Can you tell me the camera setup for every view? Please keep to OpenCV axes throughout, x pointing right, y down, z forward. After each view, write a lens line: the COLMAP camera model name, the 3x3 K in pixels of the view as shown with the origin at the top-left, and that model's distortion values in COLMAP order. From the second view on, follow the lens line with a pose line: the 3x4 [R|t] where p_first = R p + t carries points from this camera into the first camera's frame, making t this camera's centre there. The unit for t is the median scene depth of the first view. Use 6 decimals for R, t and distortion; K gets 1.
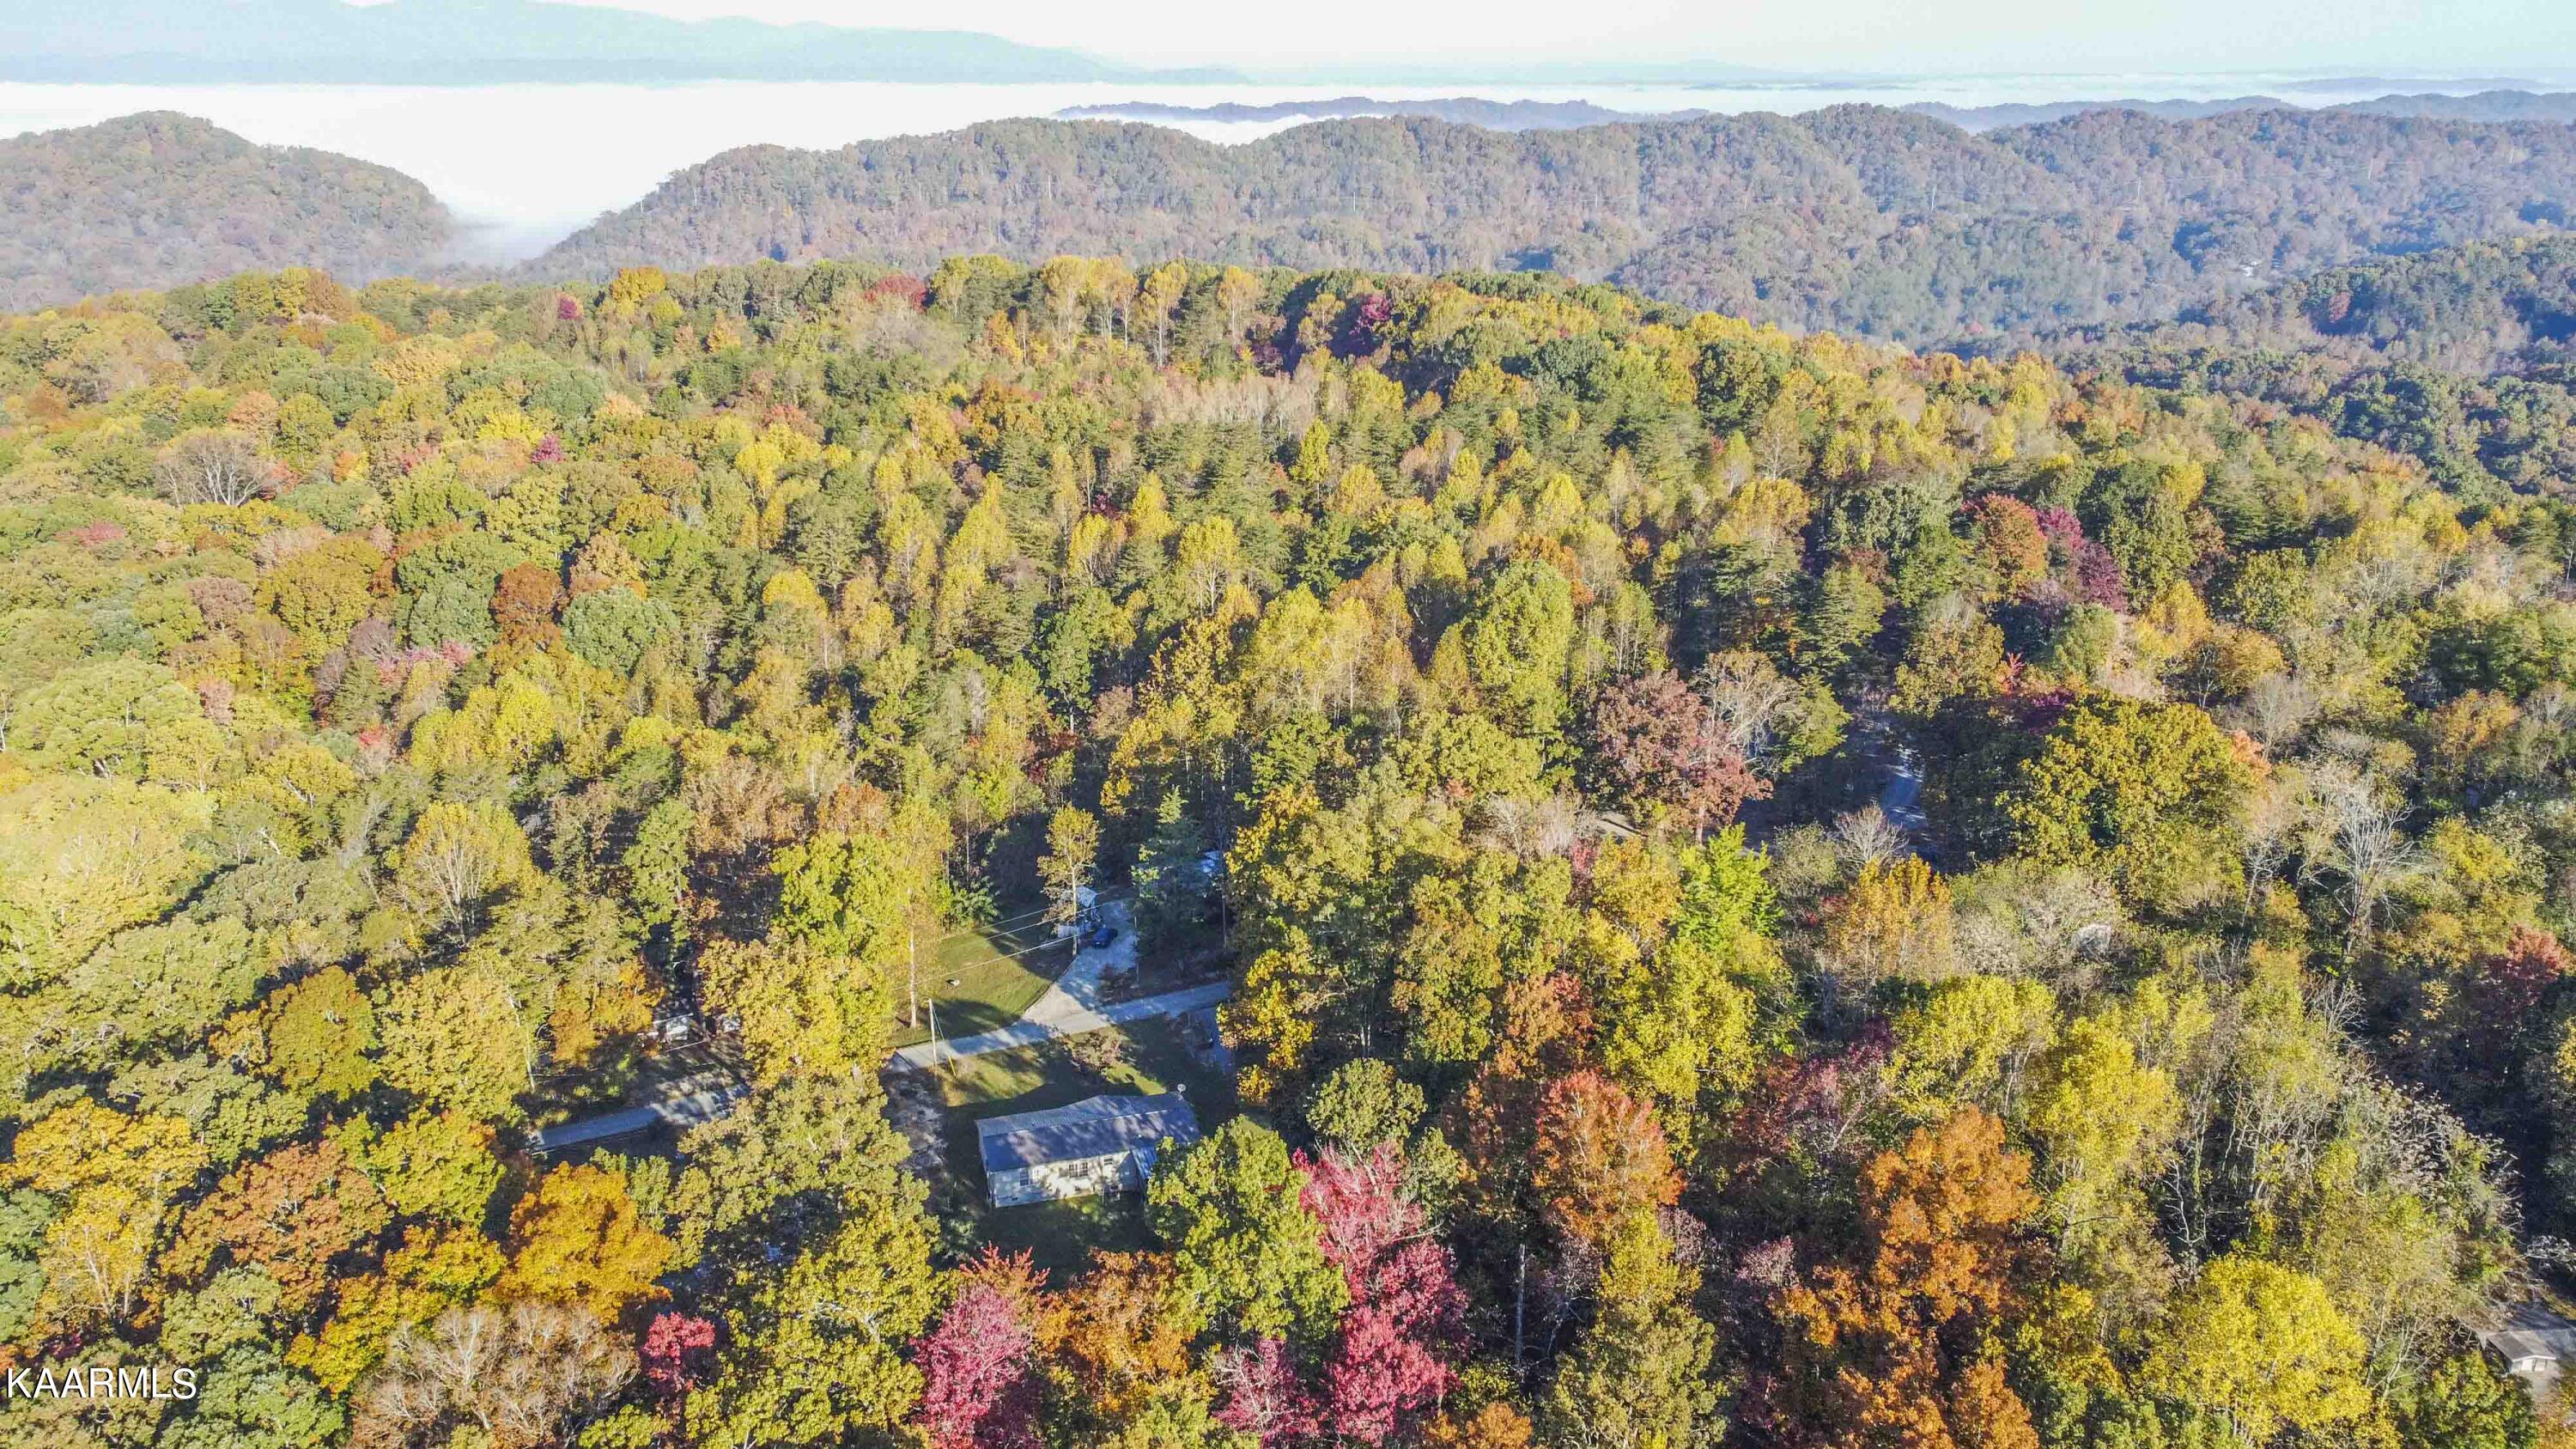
lens RADIAL K [[1941.0, 0, 1291.4], [0, 1941.0, 726.5], [0, 0, 1]] dist [0.010694, 0.001055]
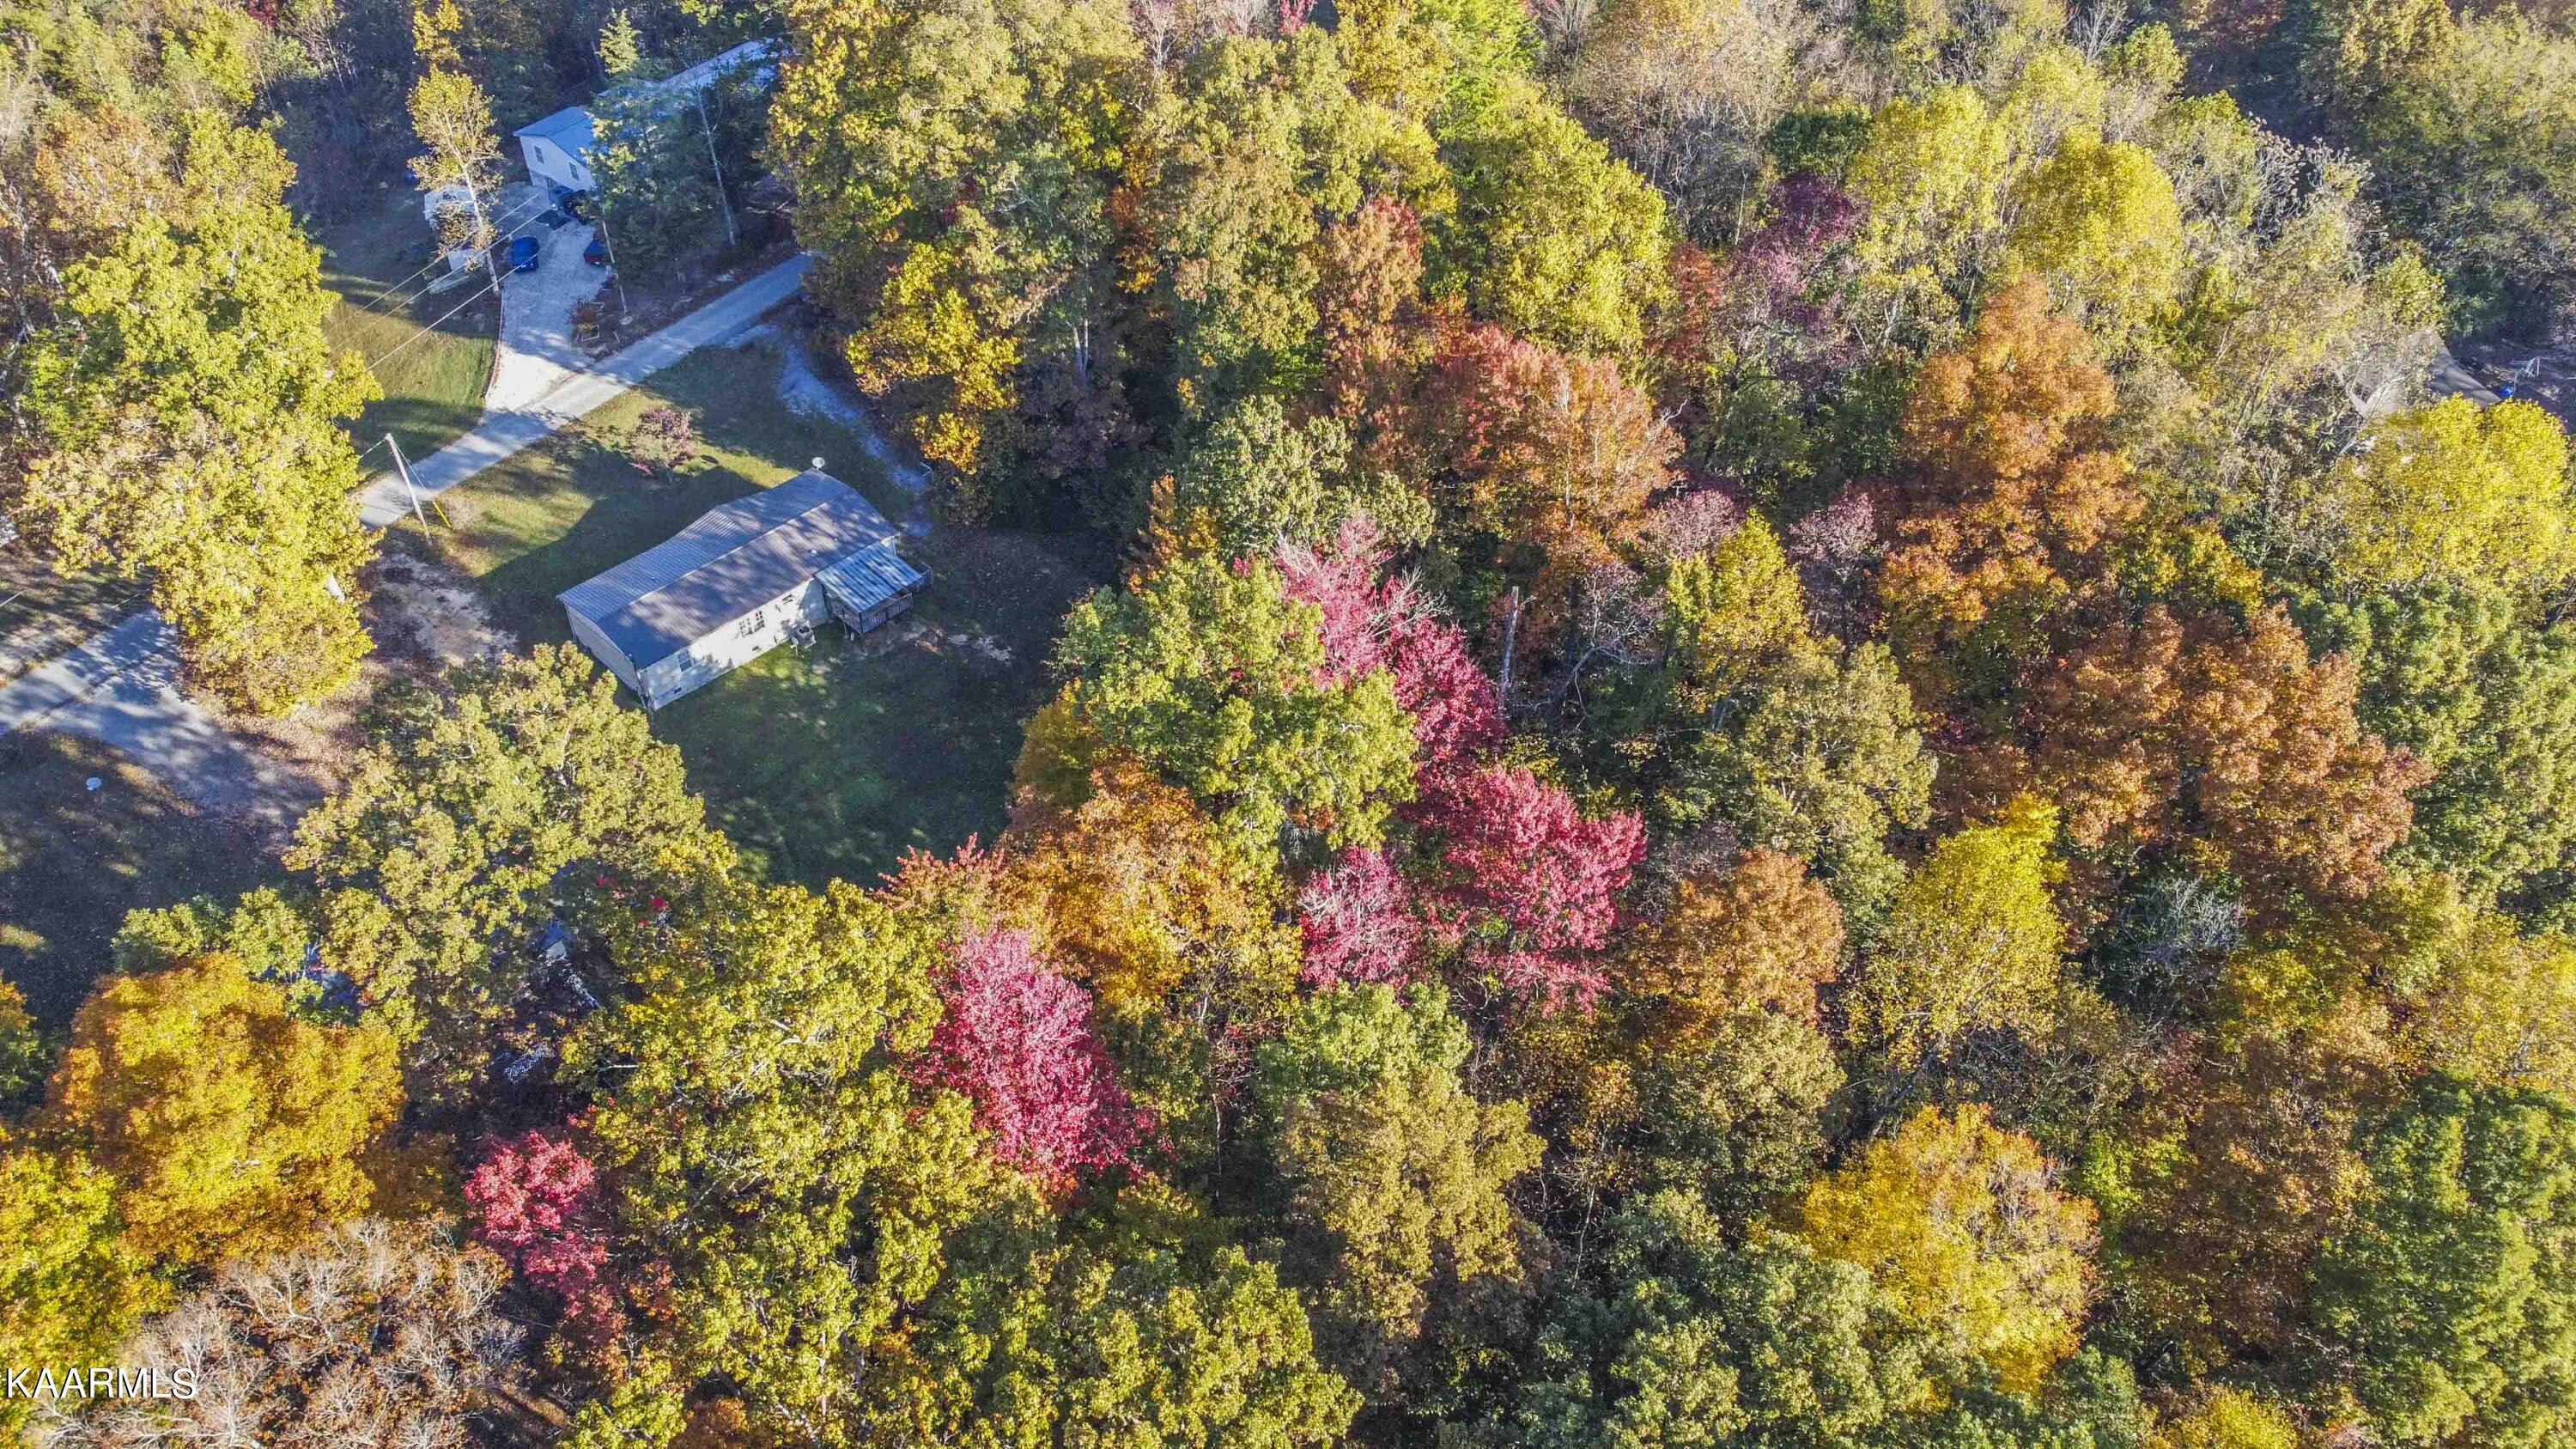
lens RADIAL K [[1941.0, 0, 1276.3], [0, 1941.0, 706.3], [0, 0, 1]] dist [0.010694, 0.001055]
pose [[0.878666, -0.318825, 0.355382, -0.200326], [0.129490, 0.875595, 0.465367, -0.046873], [-0.459541, -0.362884, 0.810640, 0.332061]]
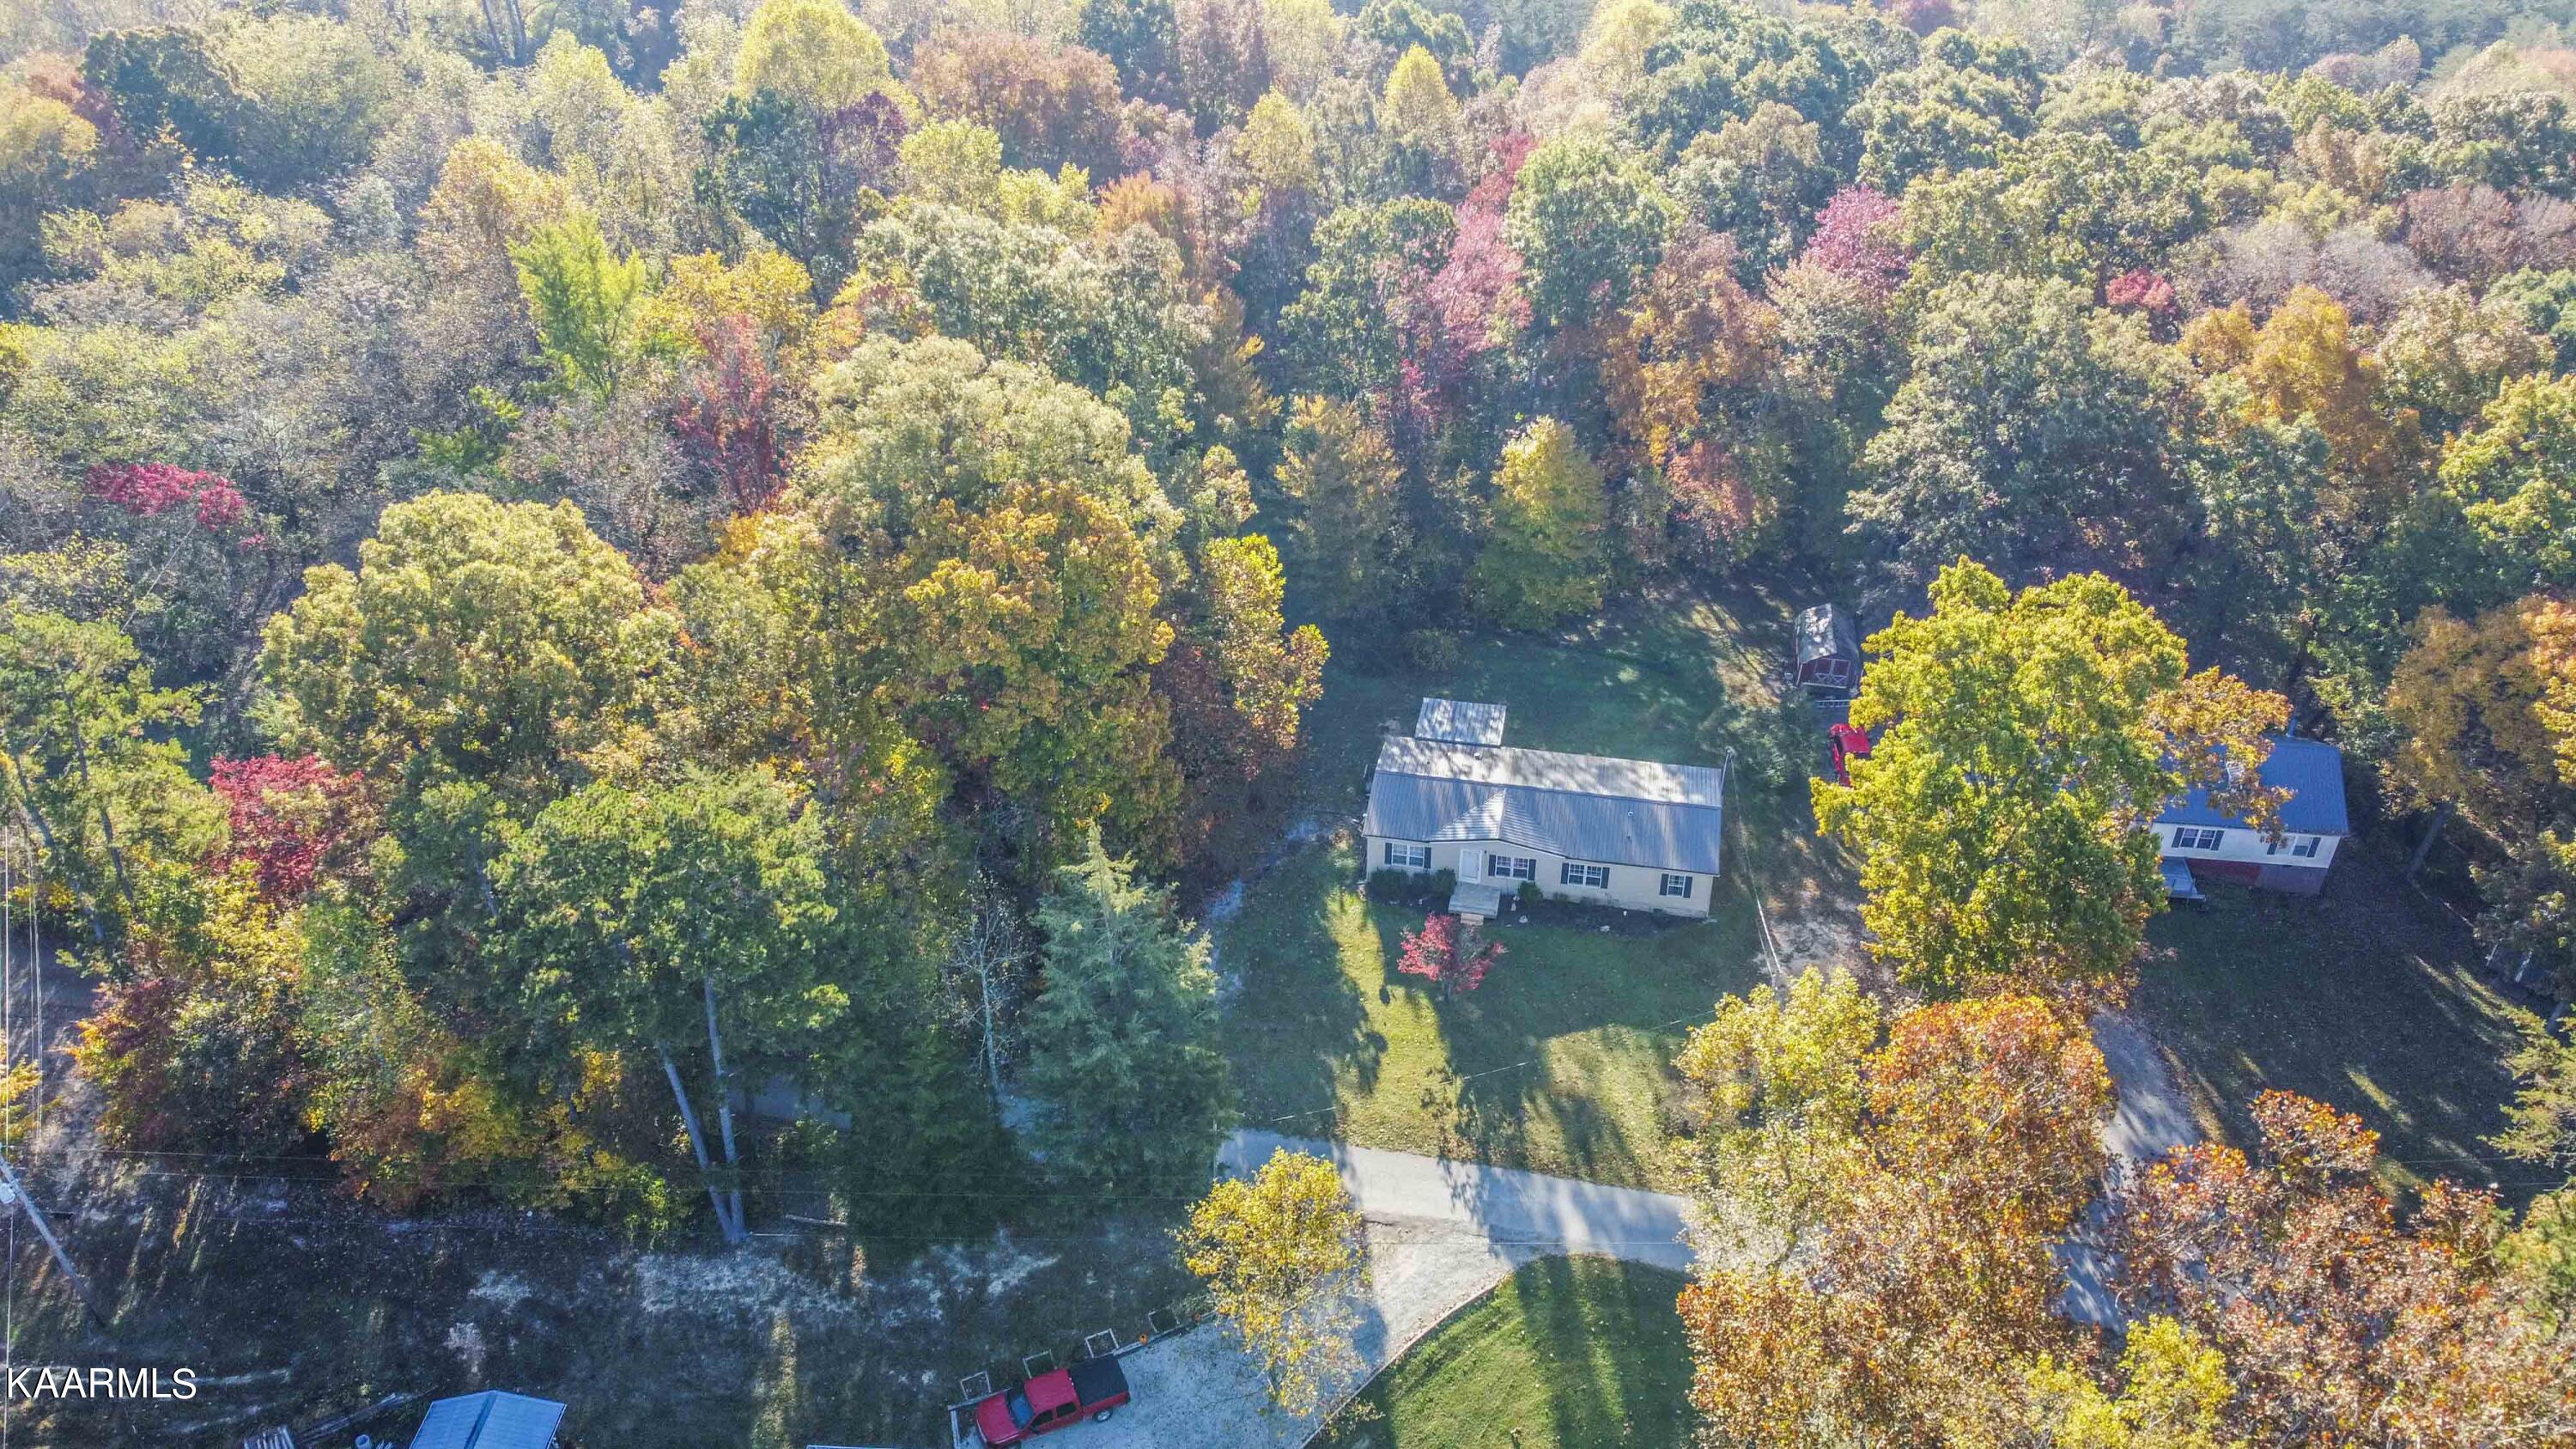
lens RADIAL K [[1941.0, 0, 1292.1], [0, 1941.0, 735.5], [0, 0, 1]] dist [0.010694, 0.001055]
pose [[-0.883967, -0.295225, 0.362553, -0.251360], [0.127329, 0.594117, 0.794237, -0.301378], [-0.449877, 0.748243, -0.487589, 1.335838]]
